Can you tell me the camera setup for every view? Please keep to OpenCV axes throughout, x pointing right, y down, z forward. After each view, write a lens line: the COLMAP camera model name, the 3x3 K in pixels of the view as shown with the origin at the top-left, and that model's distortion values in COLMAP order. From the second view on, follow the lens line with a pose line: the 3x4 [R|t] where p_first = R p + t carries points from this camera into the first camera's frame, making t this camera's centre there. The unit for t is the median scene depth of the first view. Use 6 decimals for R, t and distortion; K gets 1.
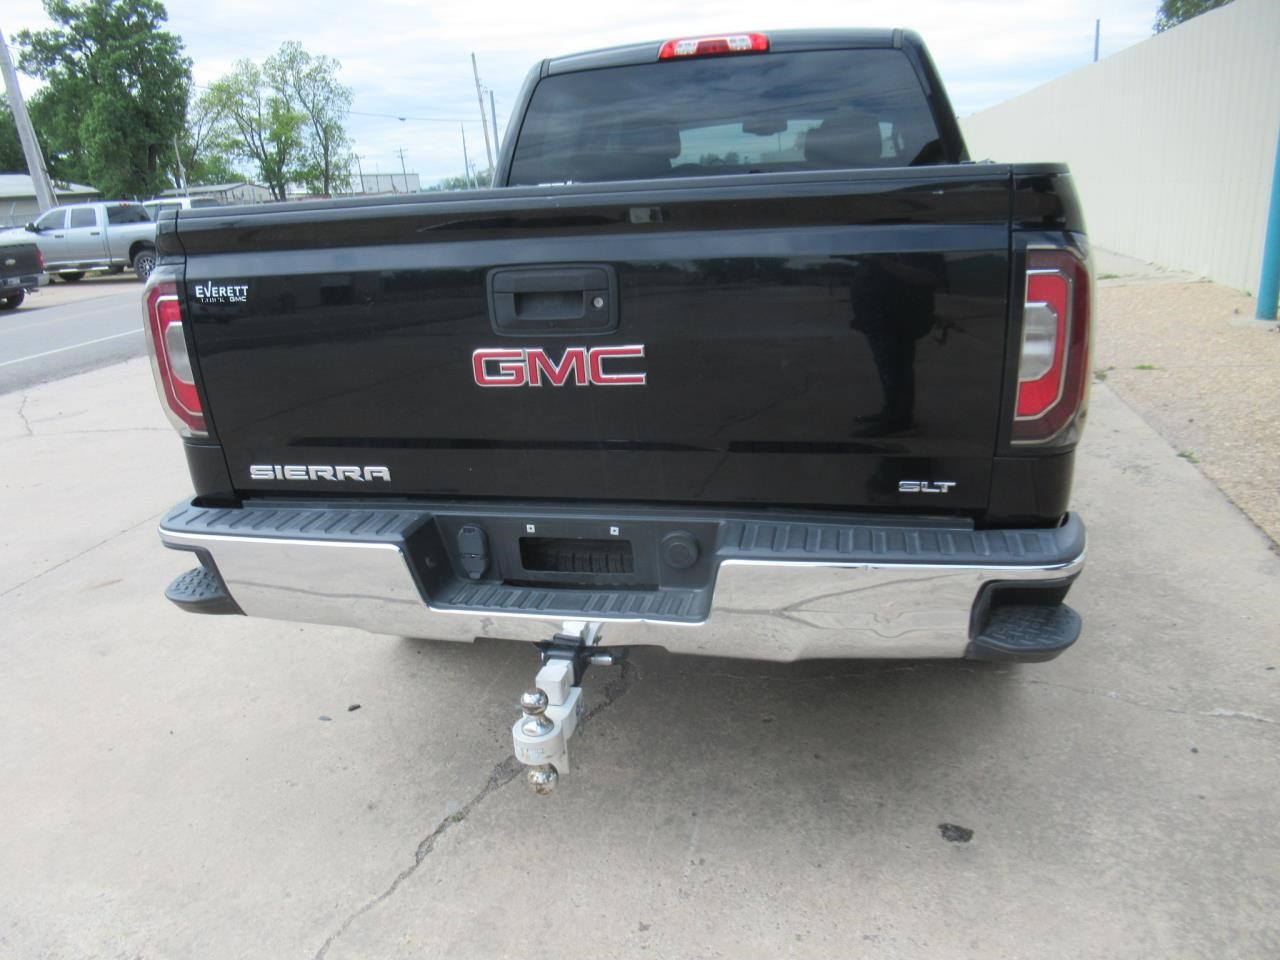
lens RADIAL K [[958.7, 0, 640.0], [0, 958.7, 480.0], [0, 0, 1]] dist [0.006488, 0.004357]
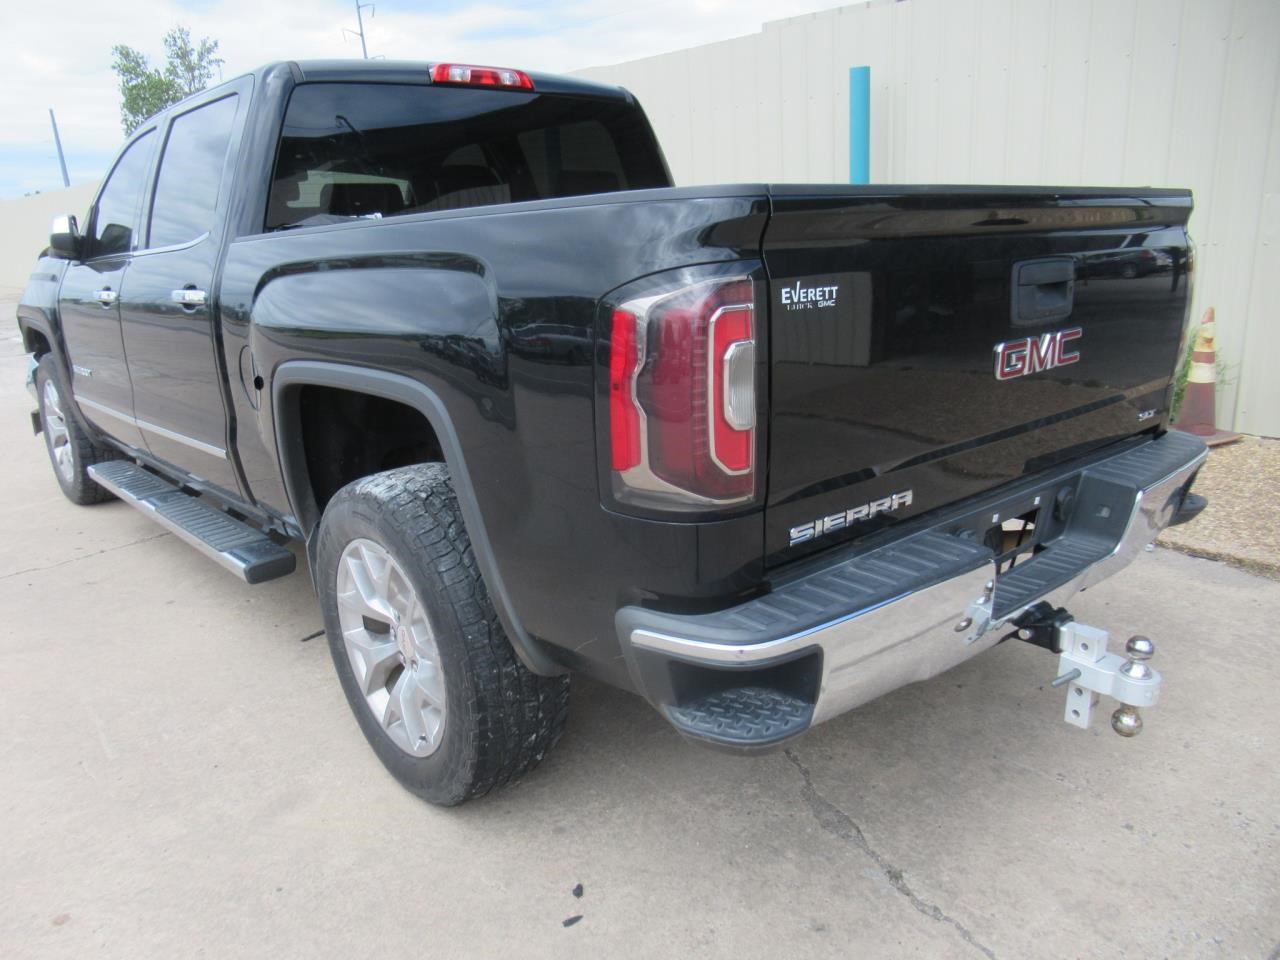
lens RADIAL K [[950.8, 0, 640.0], [0, 950.8, 480.0], [0, 0, 1]] dist [-0.006203, -0.001249]
pose [[0.564160, -0.165109, 0.808988, -1.070619], [0.233580, 0.971692, 0.035425, -0.106255], [-0.791937, 0.168978, 0.586756, 0.653890]]
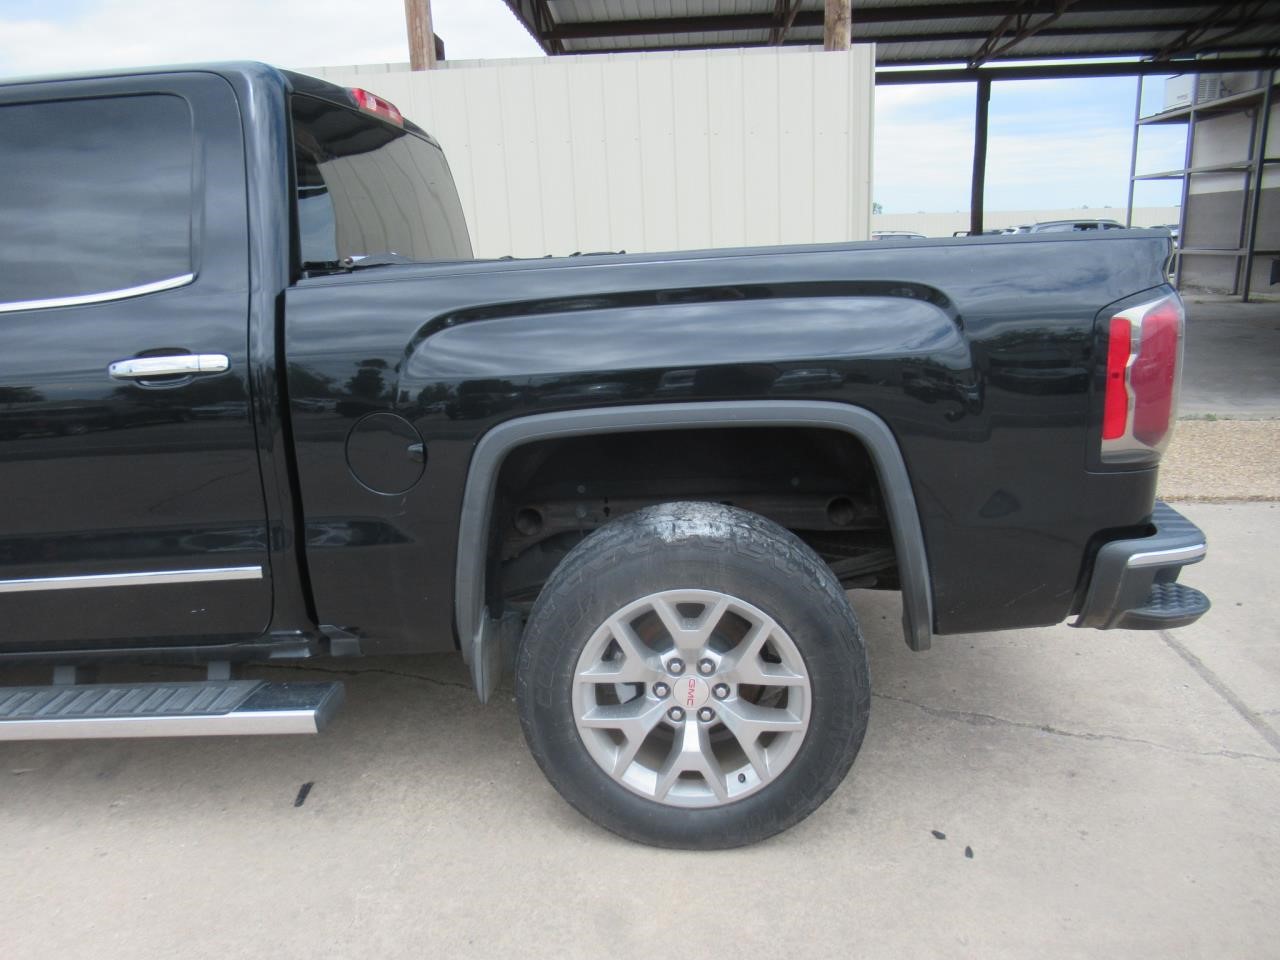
lens RADIAL K [[981.2, 0, 644.3], [0, 981.2, 435.3], [0, 0, 1]] dist [-0.011406, -0.008234]
pose [[-0.173892, -0.115271, 0.977995, -1.385784], [0.335362, 0.926831, 0.168870, -0.412235], [-0.925902, 0.357347, -0.122511, 1.623200]]
